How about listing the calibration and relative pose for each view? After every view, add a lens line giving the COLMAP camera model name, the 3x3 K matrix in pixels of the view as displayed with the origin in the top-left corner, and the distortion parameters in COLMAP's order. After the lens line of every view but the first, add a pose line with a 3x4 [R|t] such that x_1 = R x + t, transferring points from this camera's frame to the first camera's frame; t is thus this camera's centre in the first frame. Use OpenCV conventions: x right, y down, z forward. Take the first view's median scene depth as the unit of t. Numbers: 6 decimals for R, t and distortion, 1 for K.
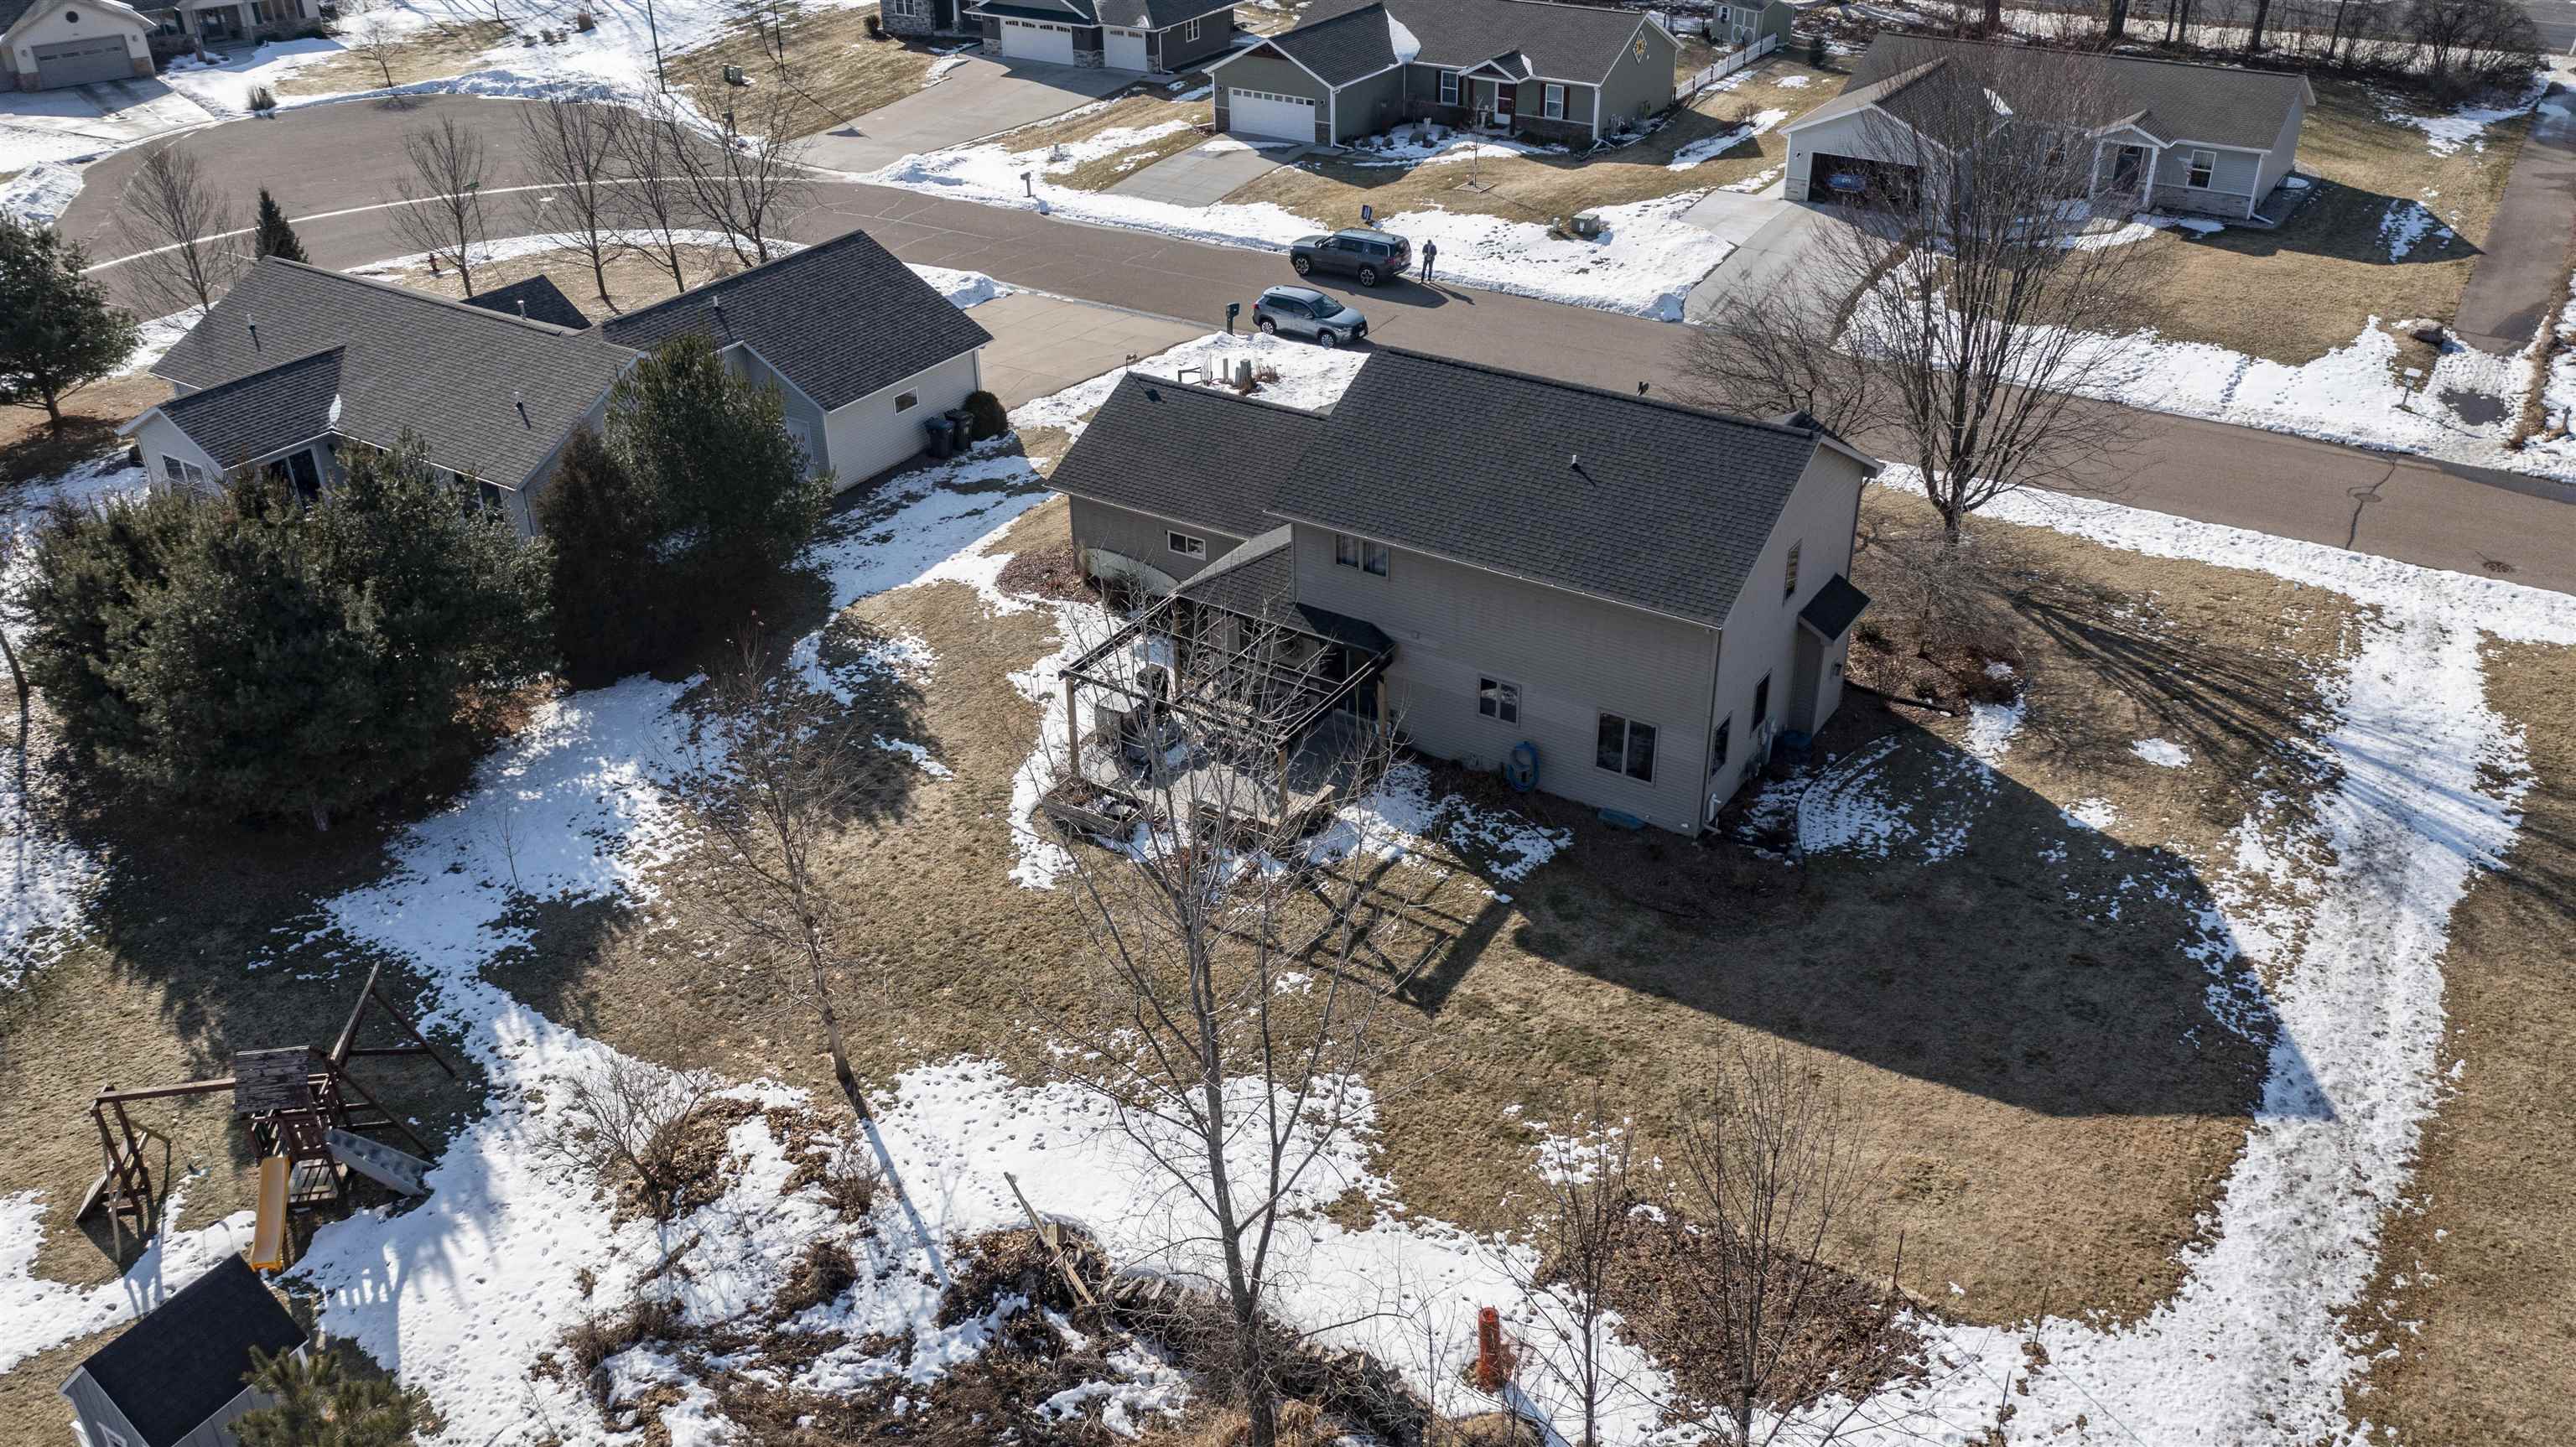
lens RADIAL K [[2039.6, 0, 1283.7], [0, 2039.6, 728.4], [0, 0, 1]] dist [-0.018178, 0.006976]
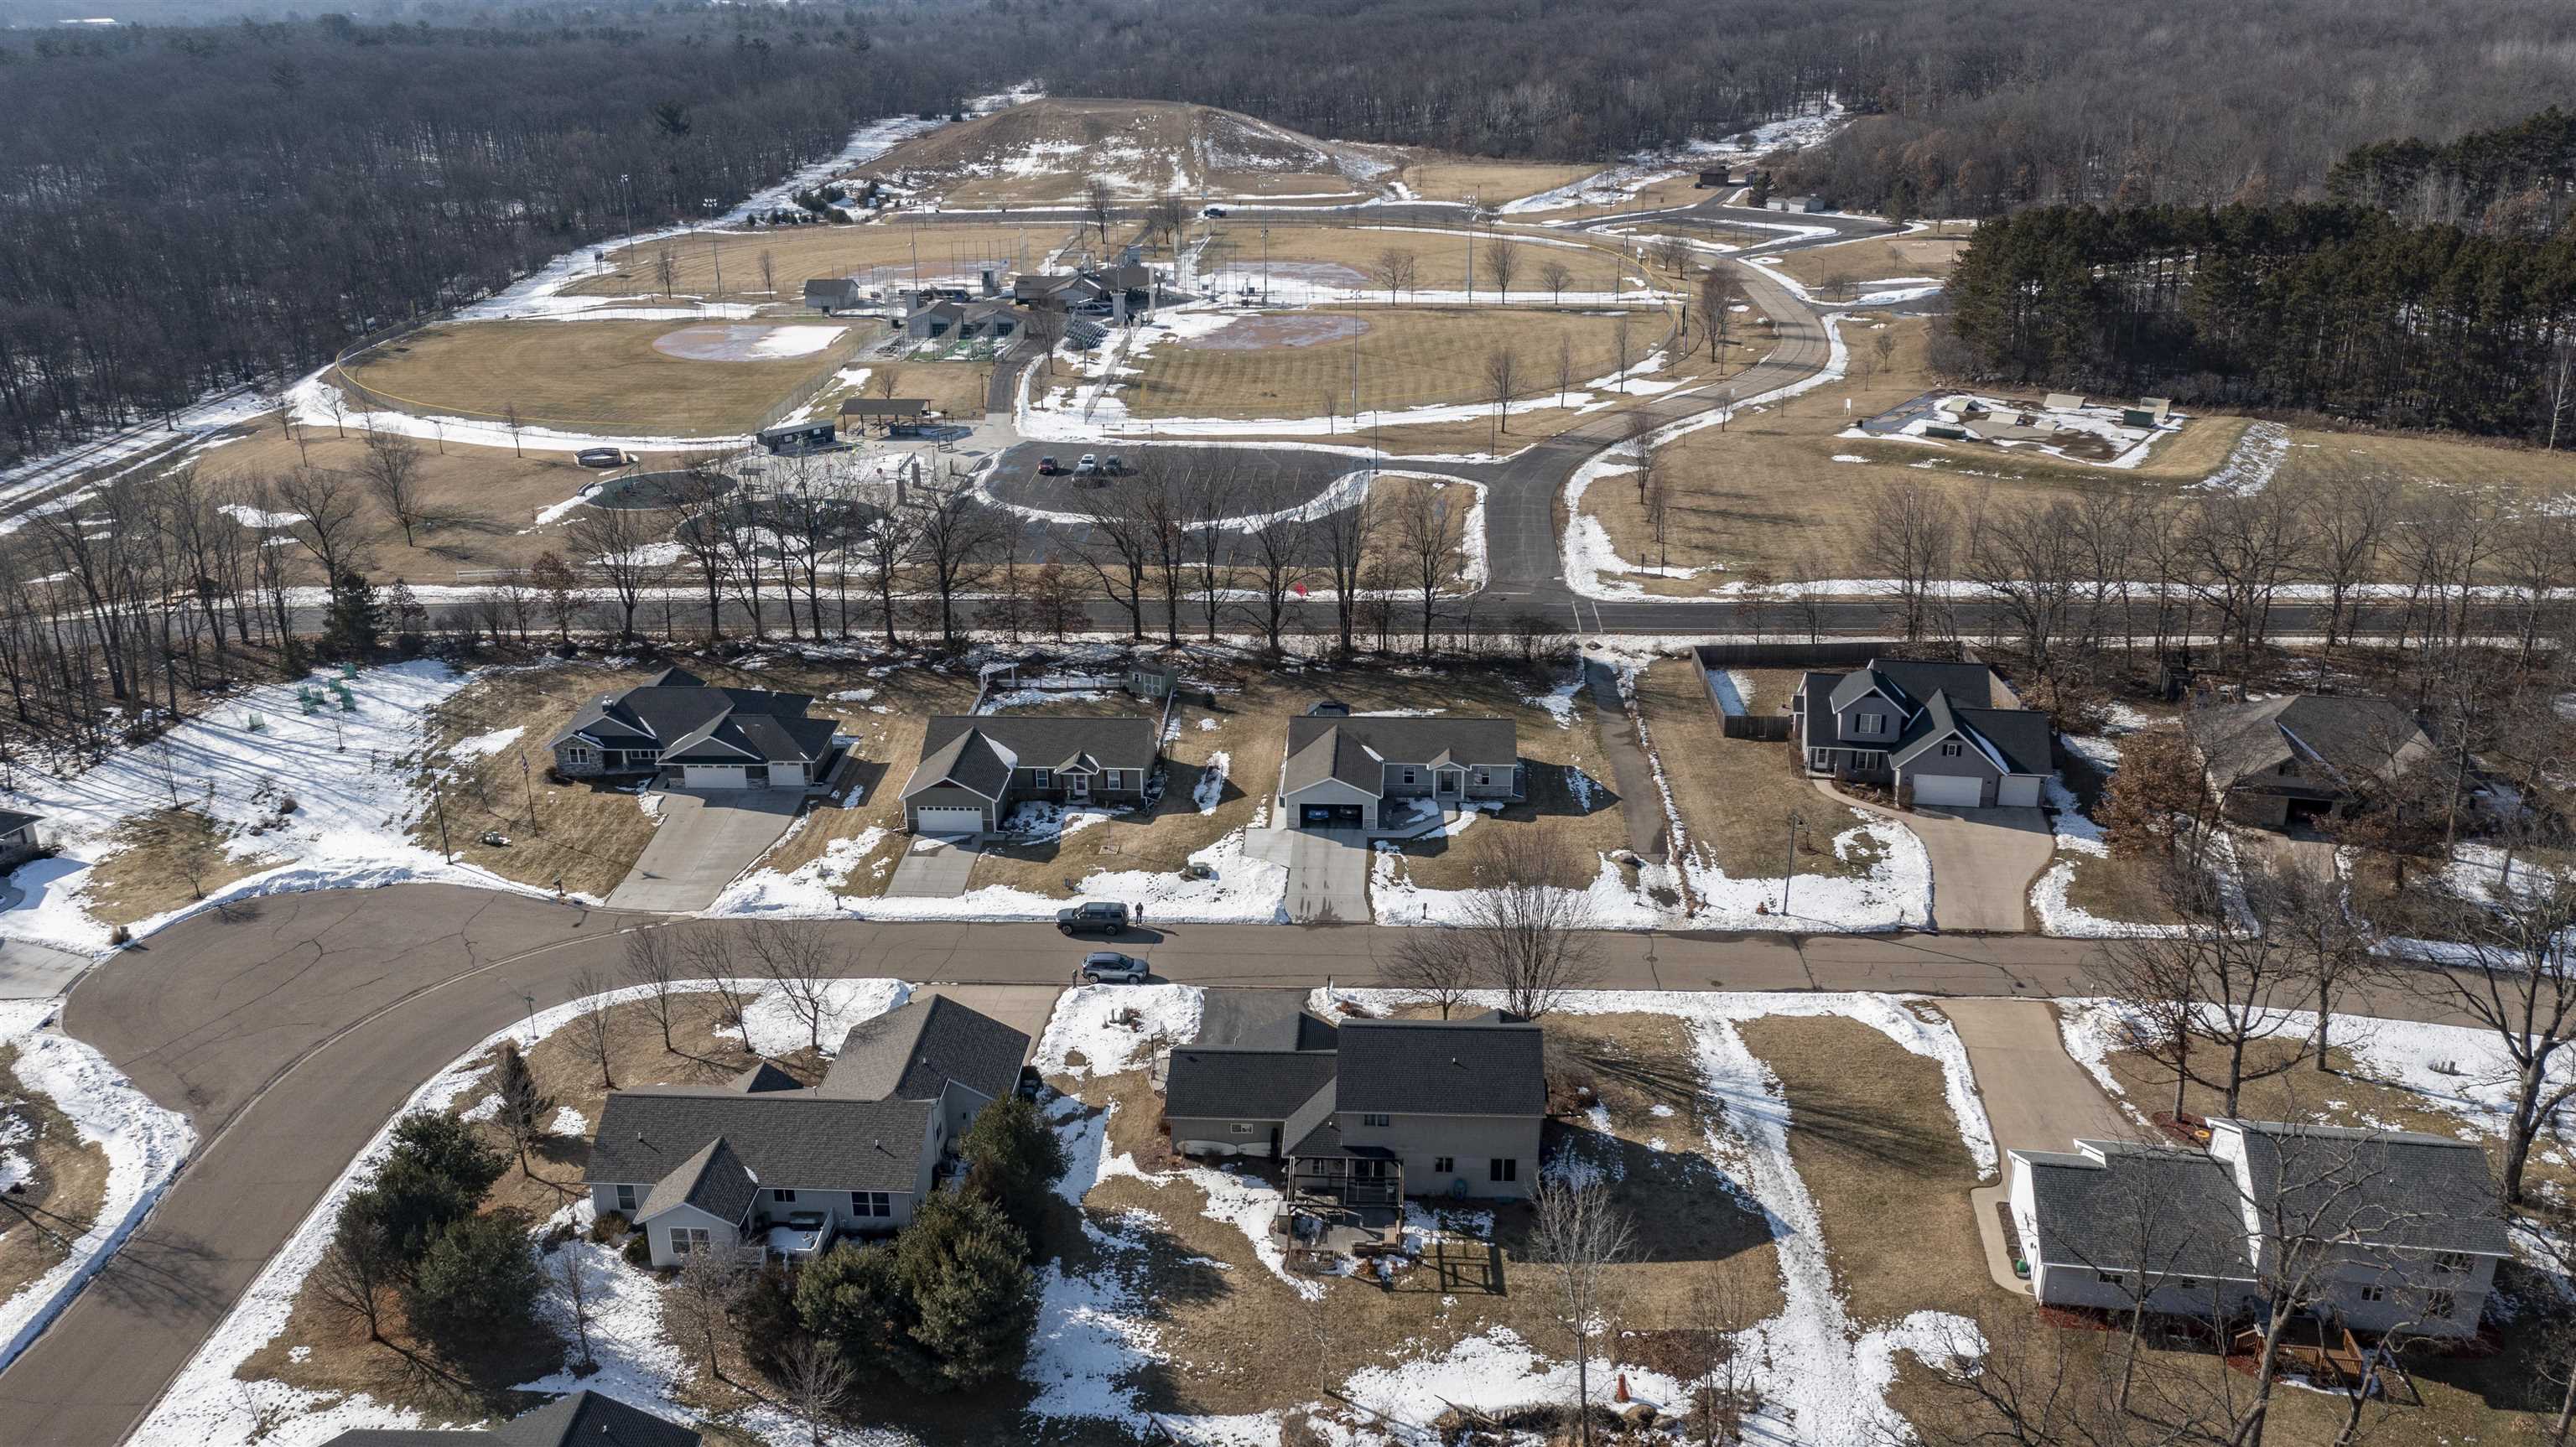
lens RADIAL K [[2039.6, 0, 1285.2], [0, 2039.6, 724.7], [0, 0, 1]] dist [-0.018178, 0.006976]
pose [[0.867139, -0.175261, 0.466211, -1.108566], [0.247355, 0.963988, -0.097686, -0.332765], [-0.432301, 0.200027, 0.879264, -1.149278]]
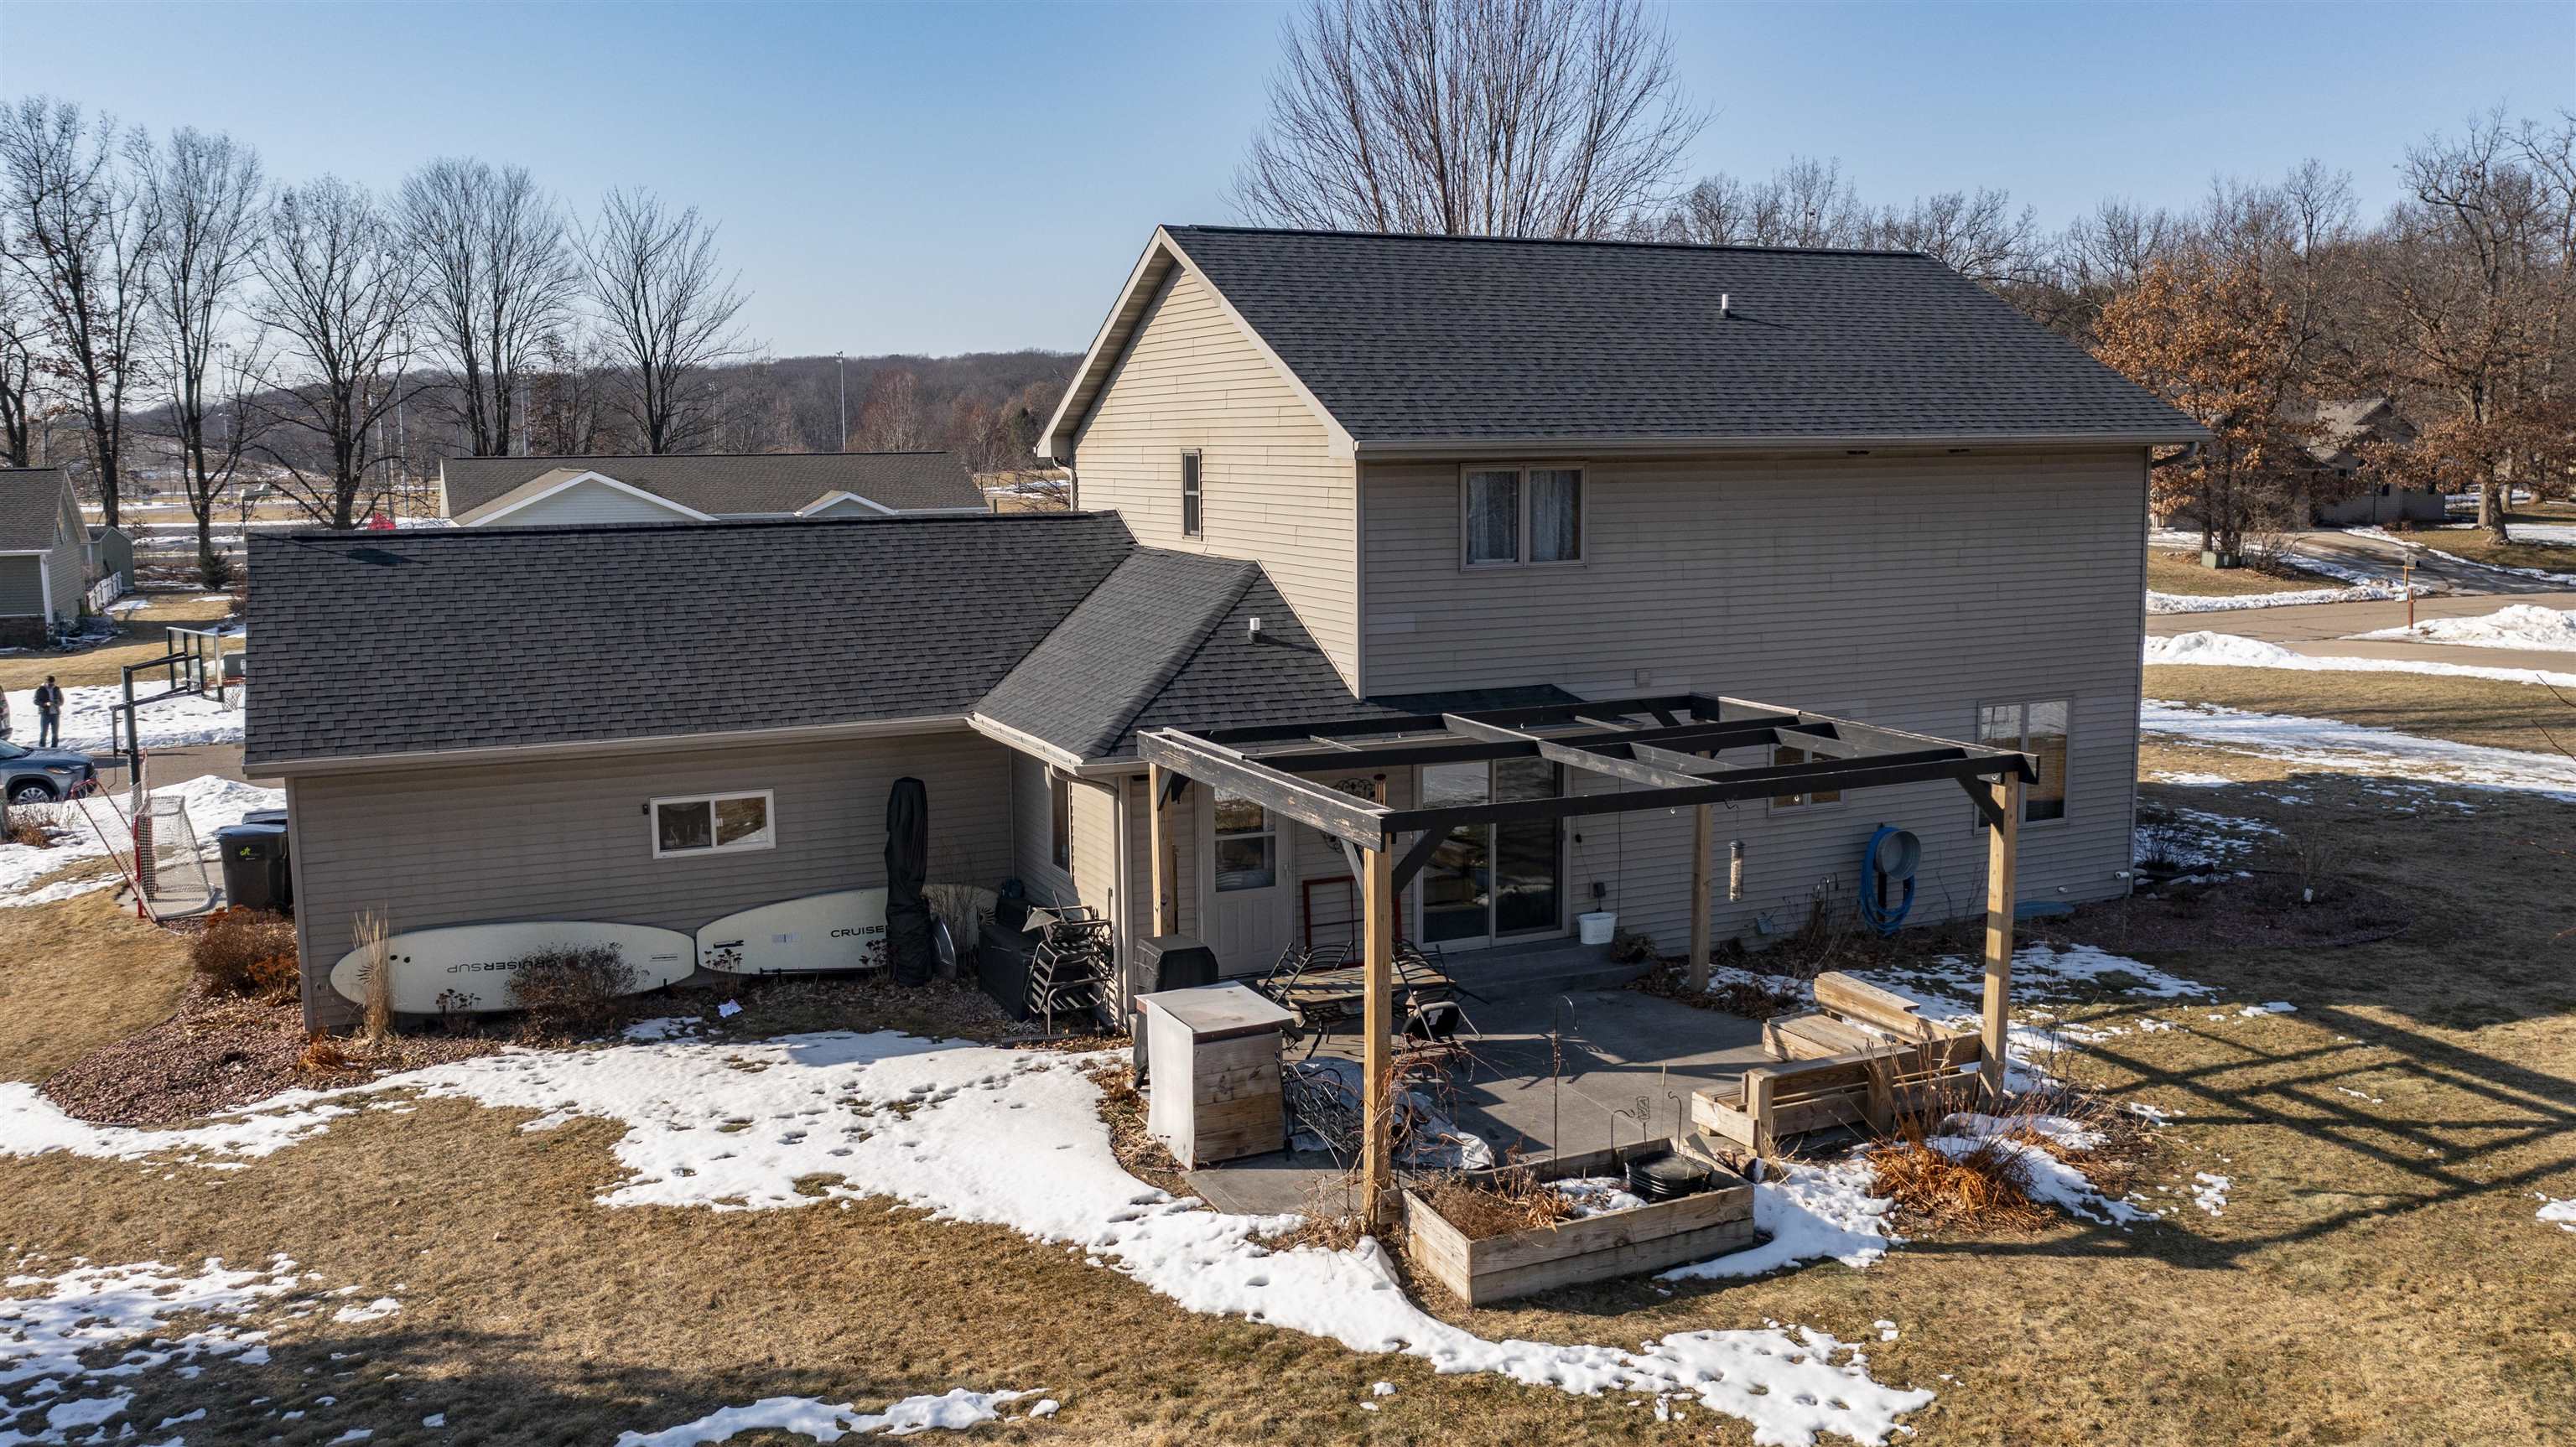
lens RADIAL K [[2039.6, 0, 1288.0], [0, 2039.6, 703.2], [0, 0, 1]] dist [-0.018178, 0.006976]
pose [[0.531689, -0.096252, 0.841452, -0.381538], [0.427118, 0.888402, -0.168261, 0.002615], [-0.731352, 0.448863, 0.513465, 0.860031]]
